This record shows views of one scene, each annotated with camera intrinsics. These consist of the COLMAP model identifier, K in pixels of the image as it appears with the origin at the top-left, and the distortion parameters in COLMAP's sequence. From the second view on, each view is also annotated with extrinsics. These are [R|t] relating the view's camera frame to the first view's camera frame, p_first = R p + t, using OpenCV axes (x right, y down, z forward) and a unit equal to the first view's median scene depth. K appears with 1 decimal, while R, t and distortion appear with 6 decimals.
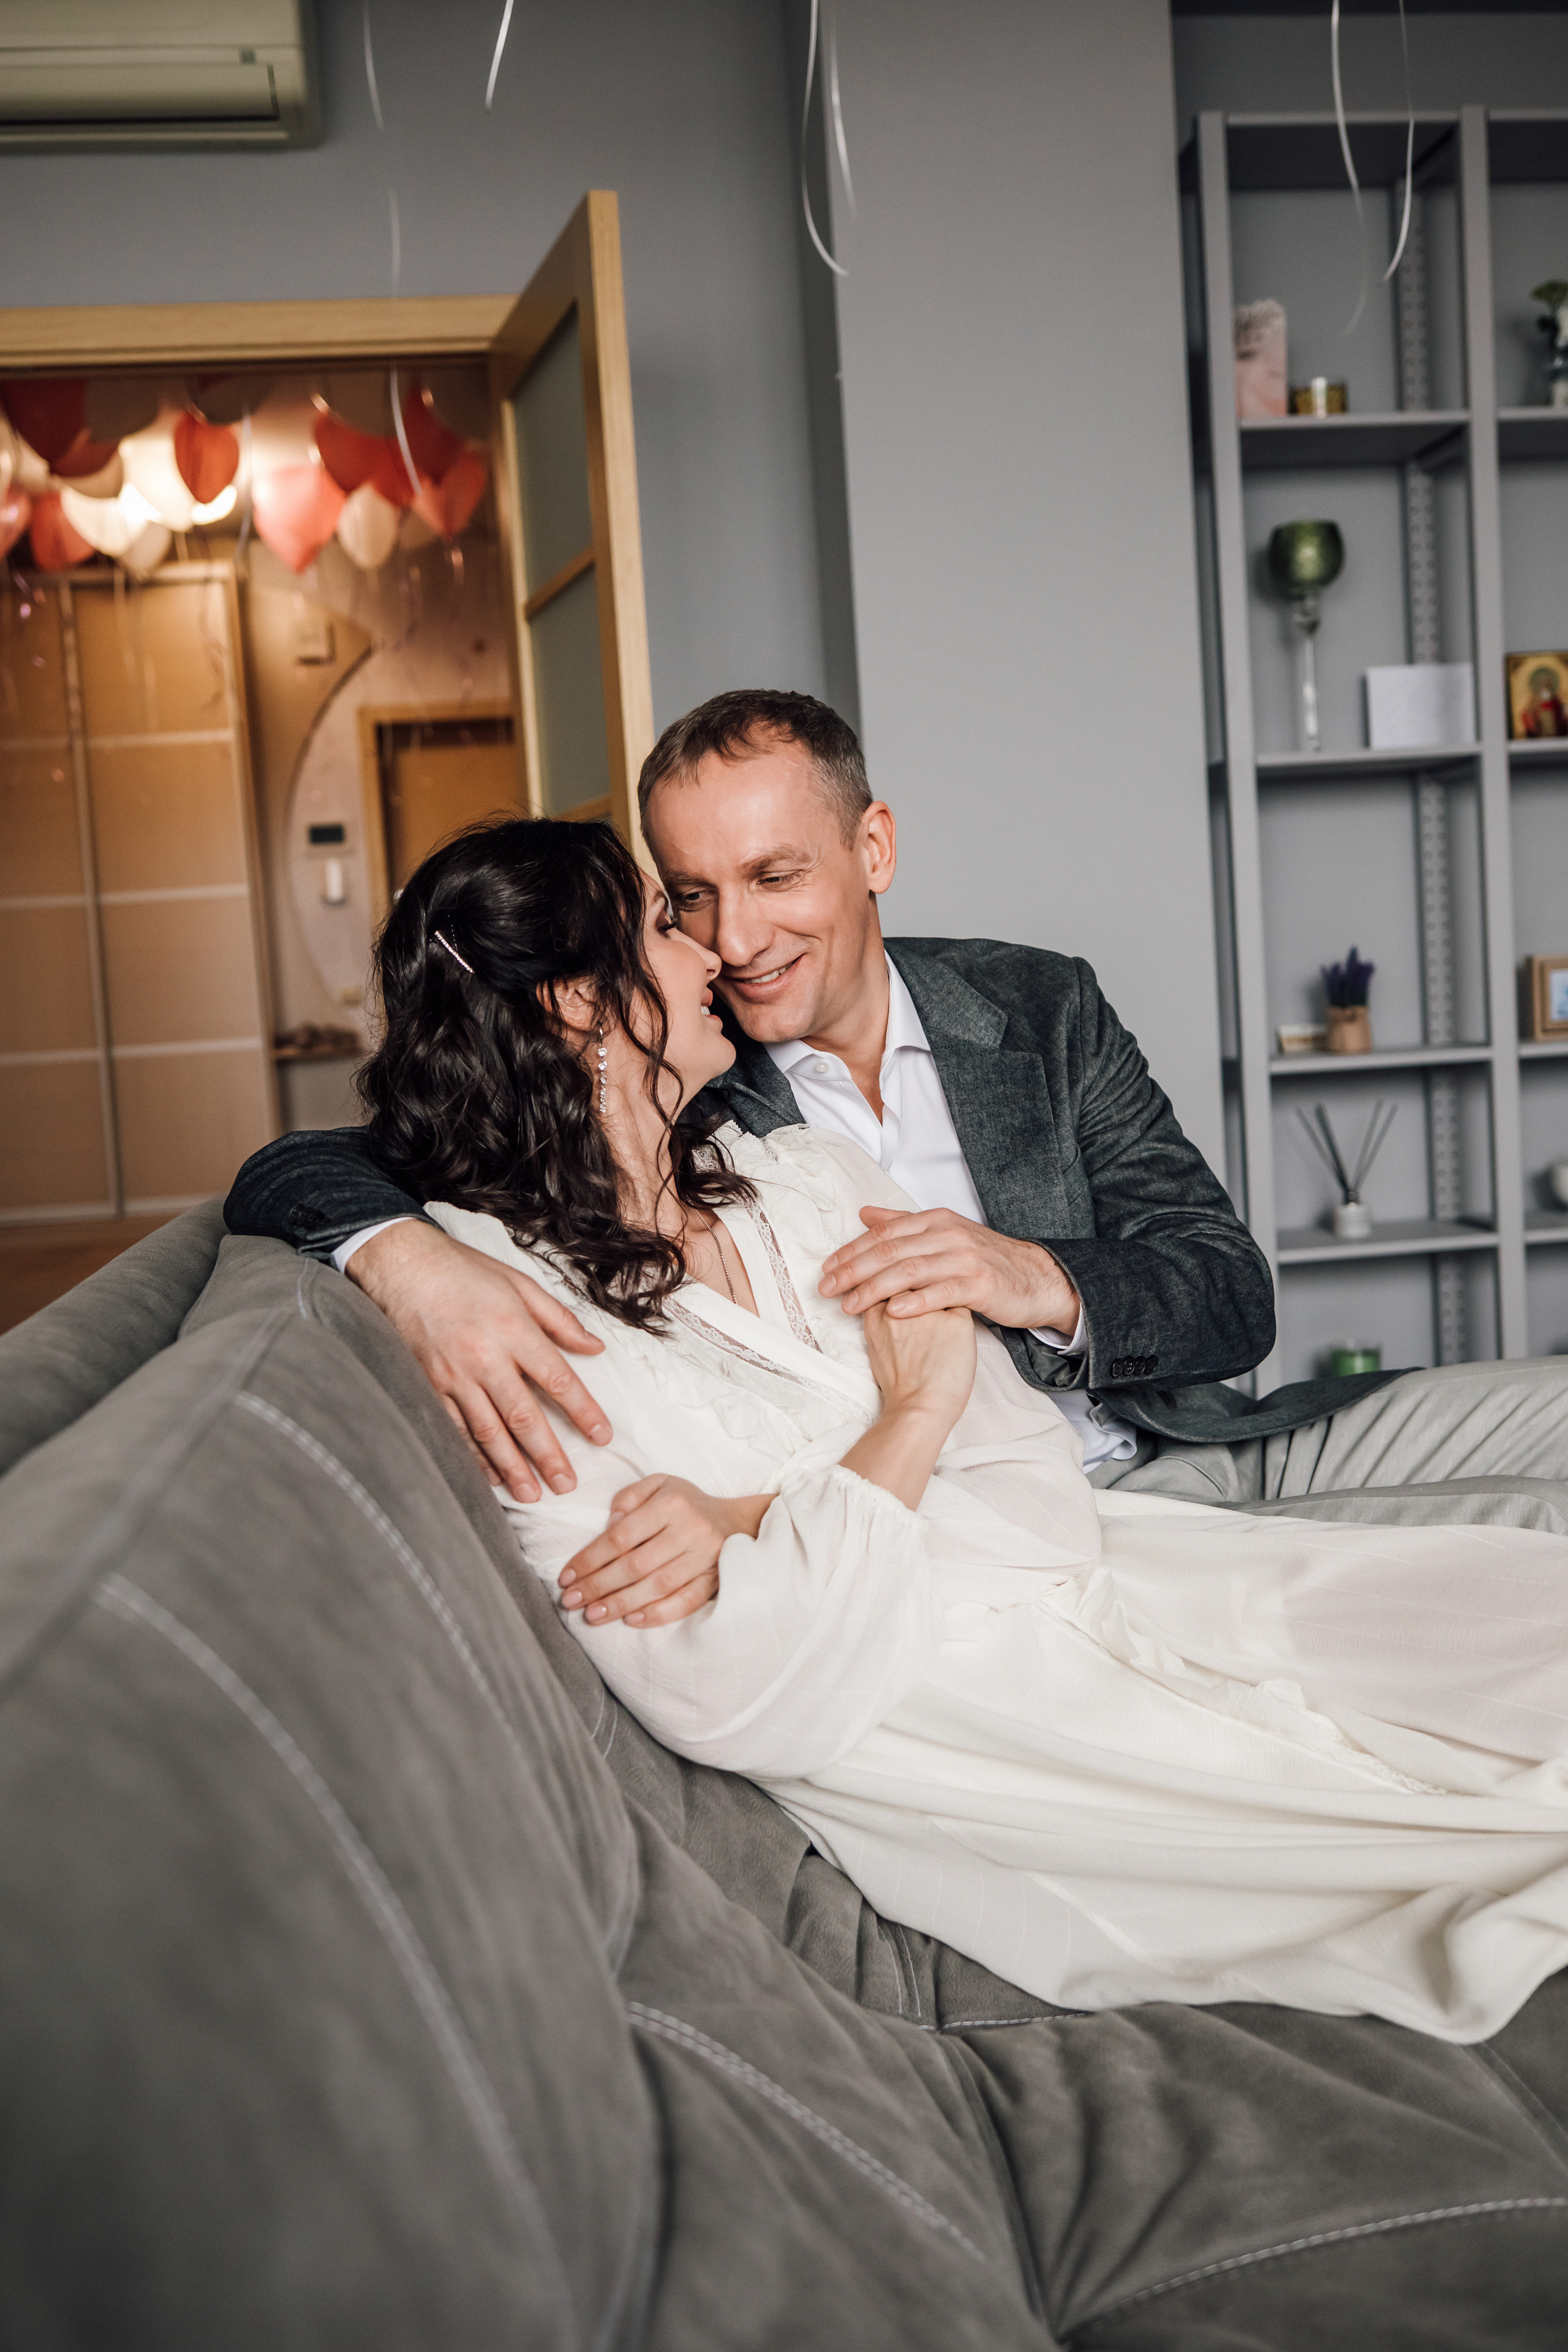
lens RADIAL K [[2278.3, 0, 784.0], [0, 2278.3, 1176.0], [0, 0, 1]] dist [-0.001786, 0.033052]
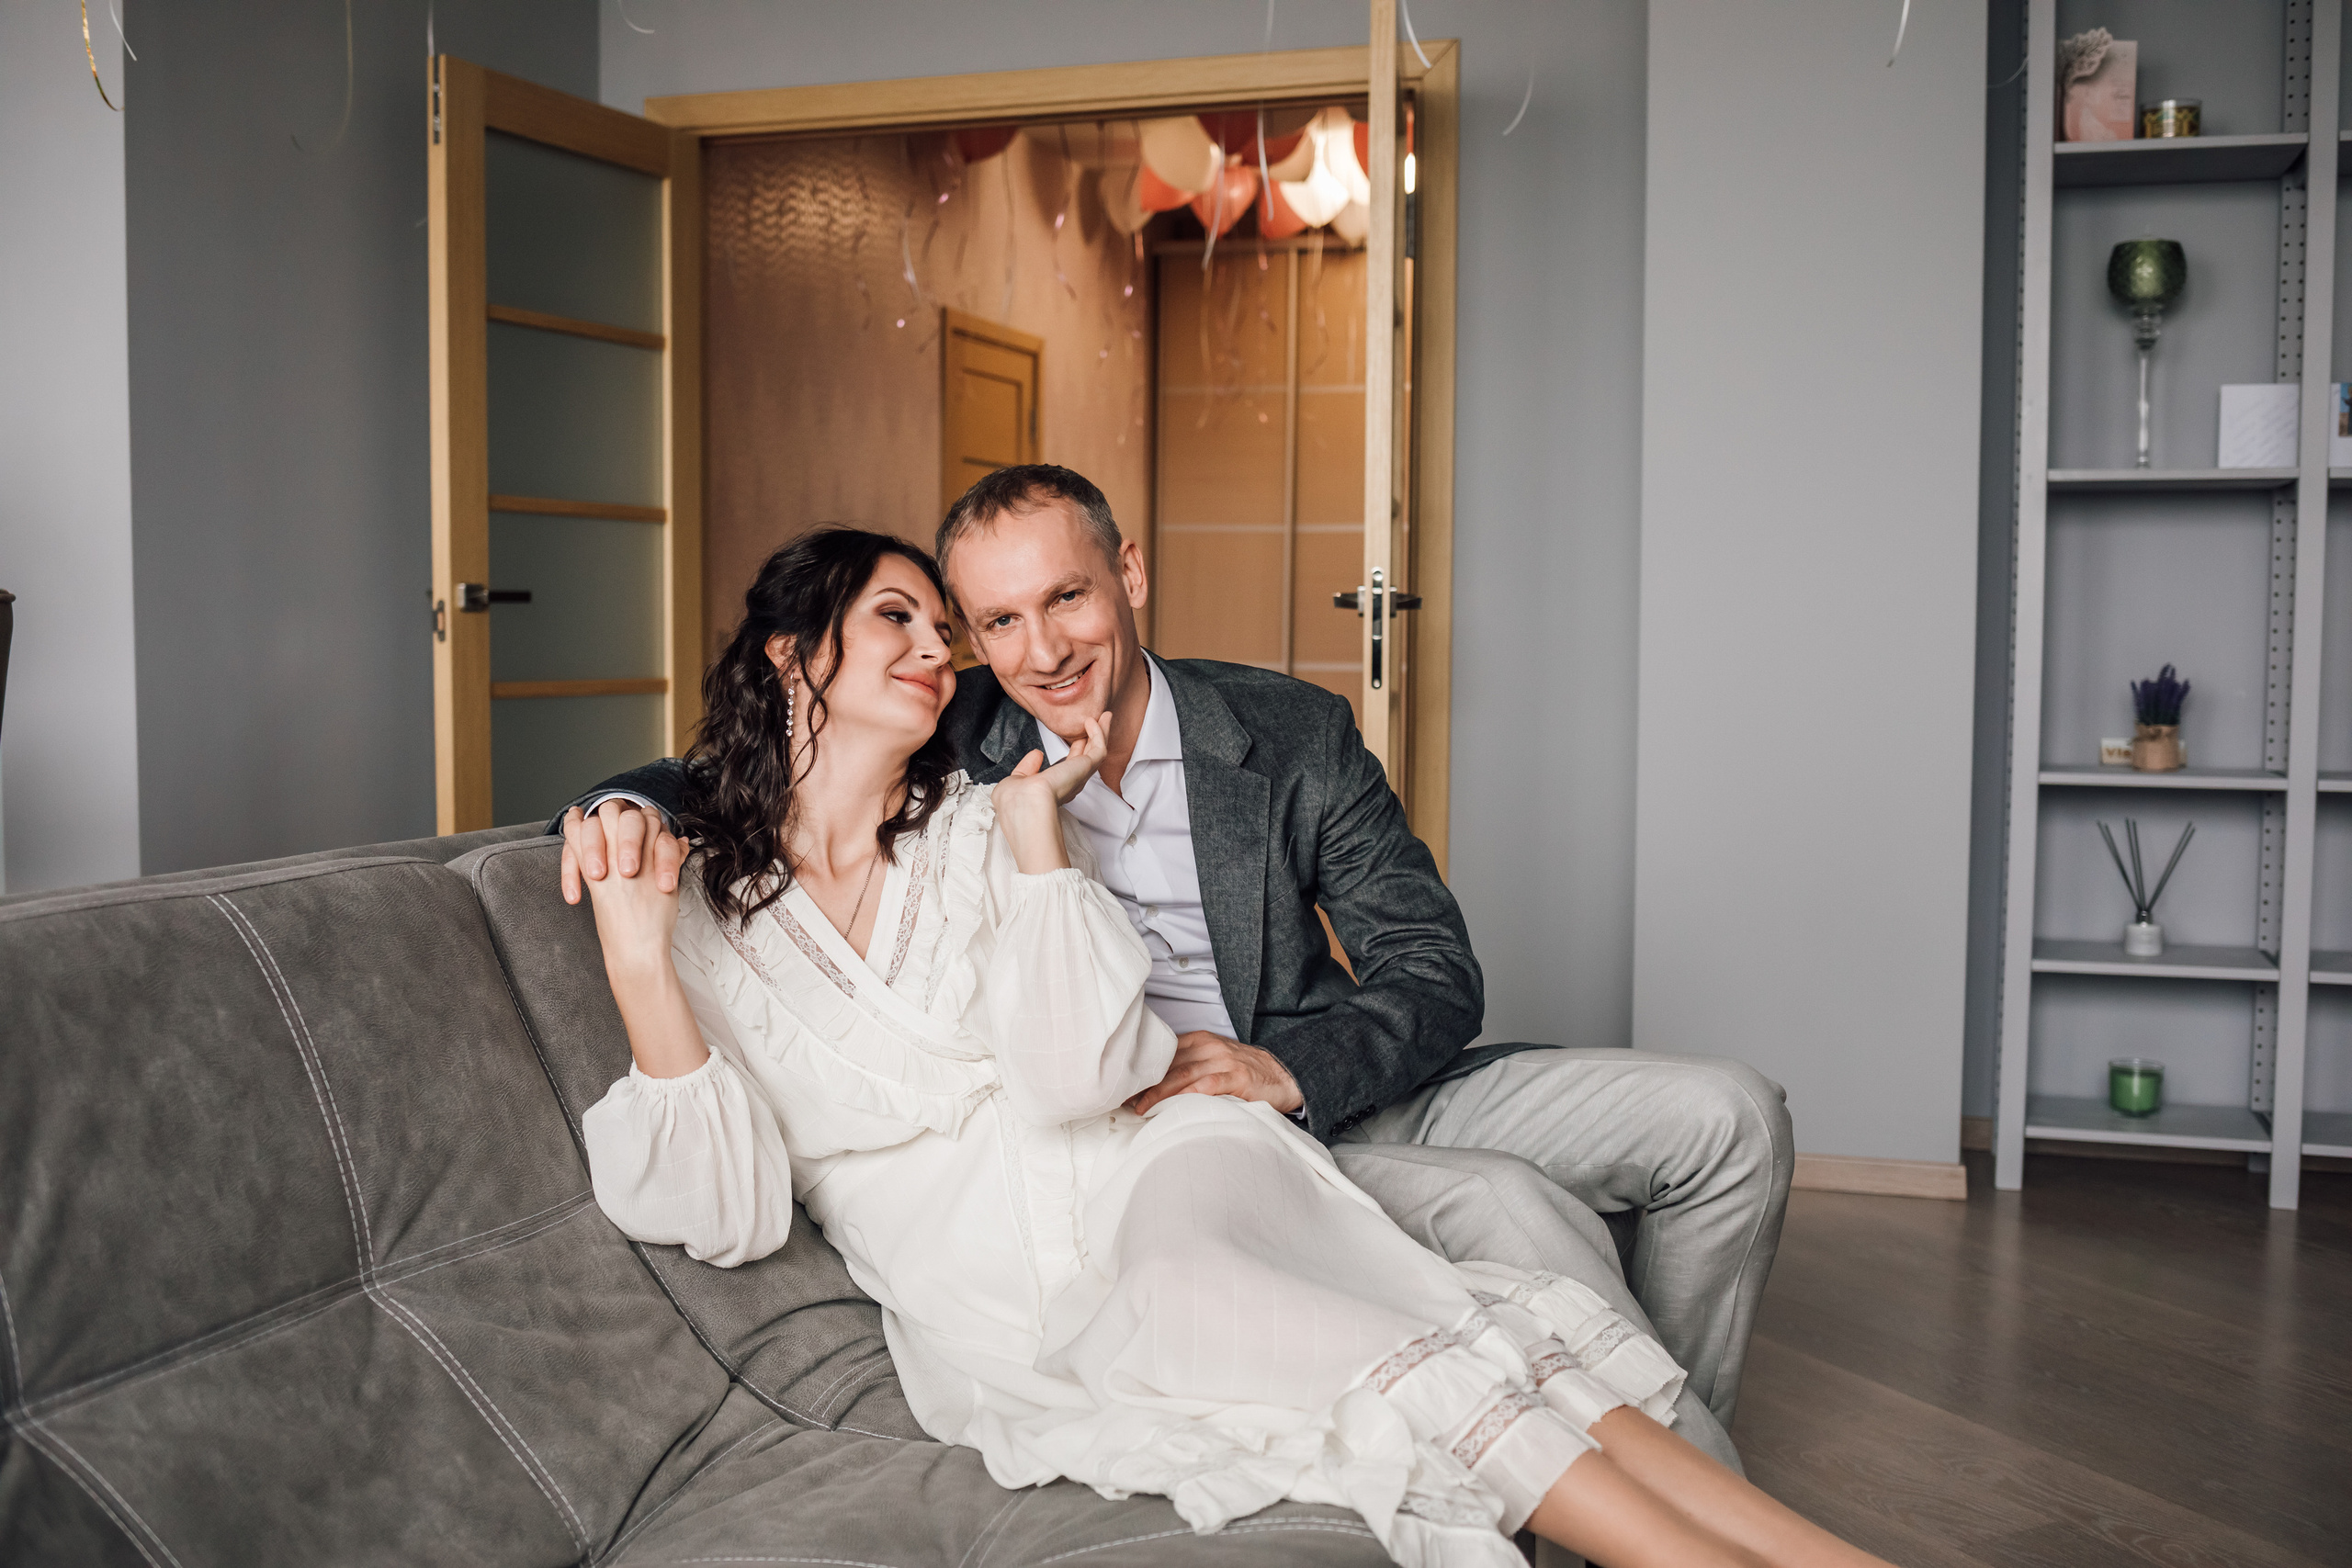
lens RADIAL K [[2249.3, 0, 1176.0], [0, 2249.3, 784.0], [0, 0, 1]] dist [-0.089610, 0.073301]
pose [[0.905322, 0.098039, -0.413257, 0.261770], [-0.100014, 0.994842, 0.016911, -0.022056], [0.412783, 0.026021, 0.910458, -0.054762]]
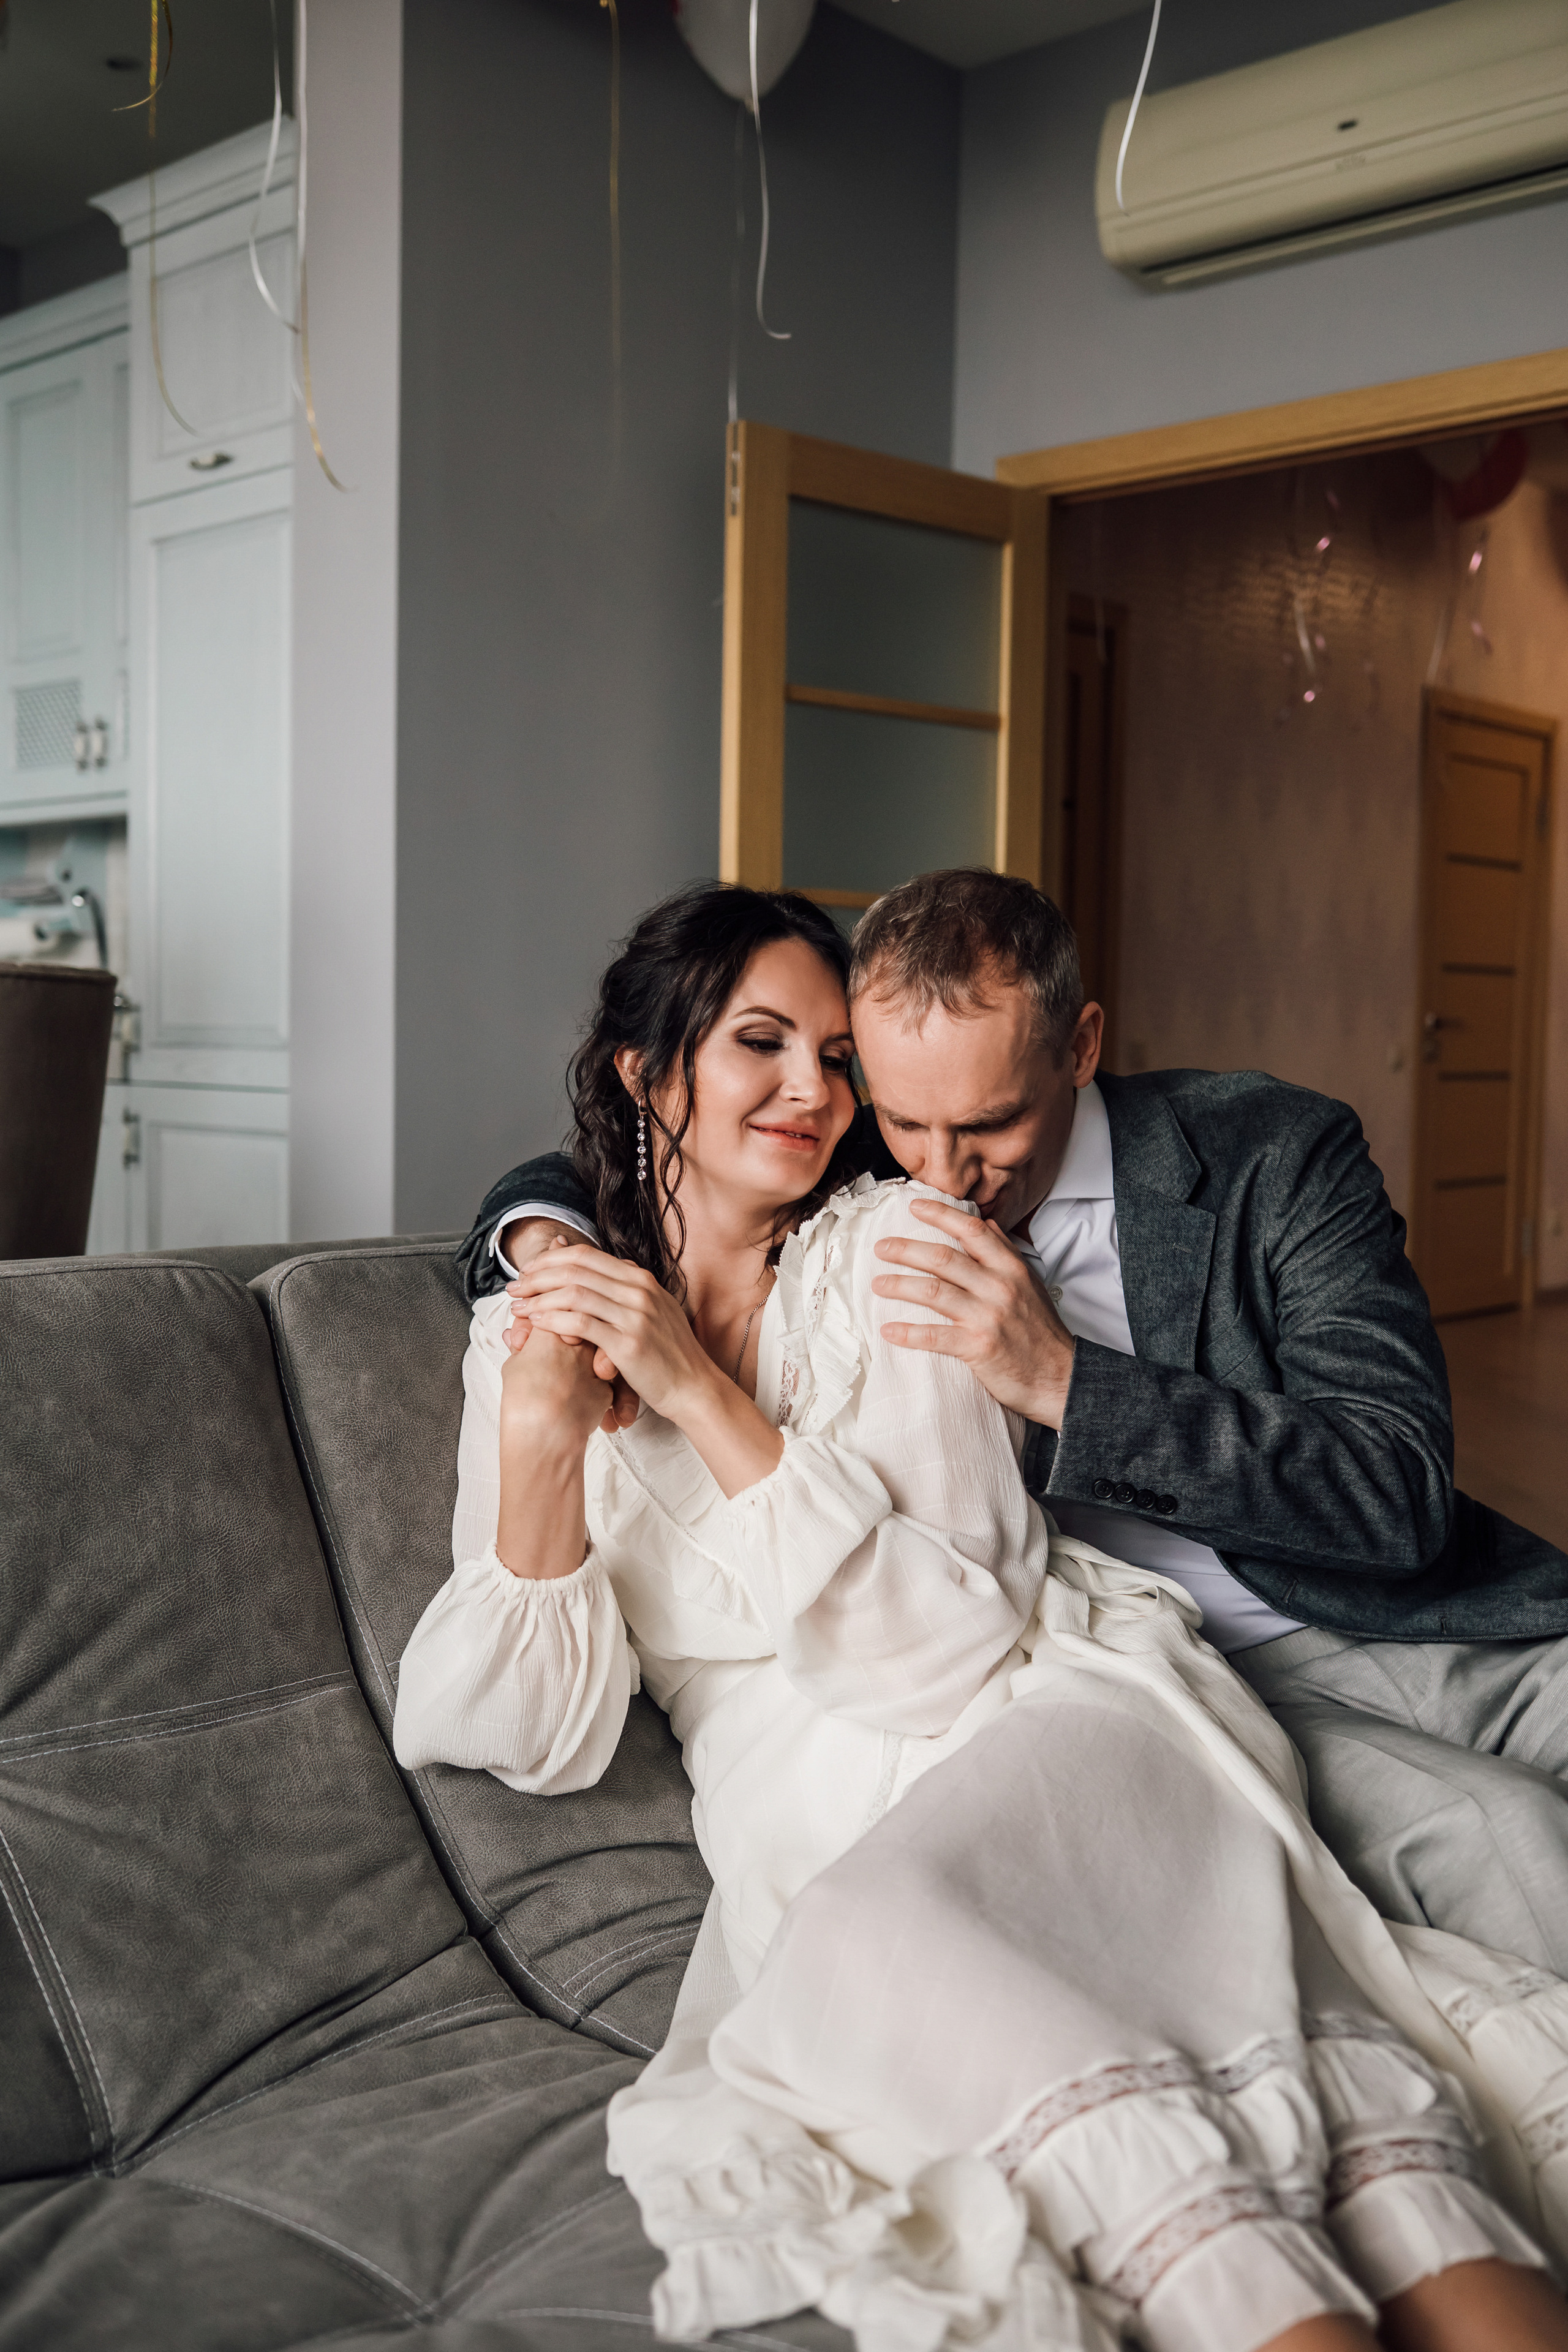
lens RADIAL K [[2278.3, 0, 784.0], [0, 2278.3, 1176.0], [0, 0, 1]] dist [-0.001786, 0.033052]
pose [[0.643554, 0.120907, -0.755791, 0.304160], [-0.124969, 0.990792, 0.052090, -0.033037], [0.755130, 0.060928, 0.652738, 0.111189]]
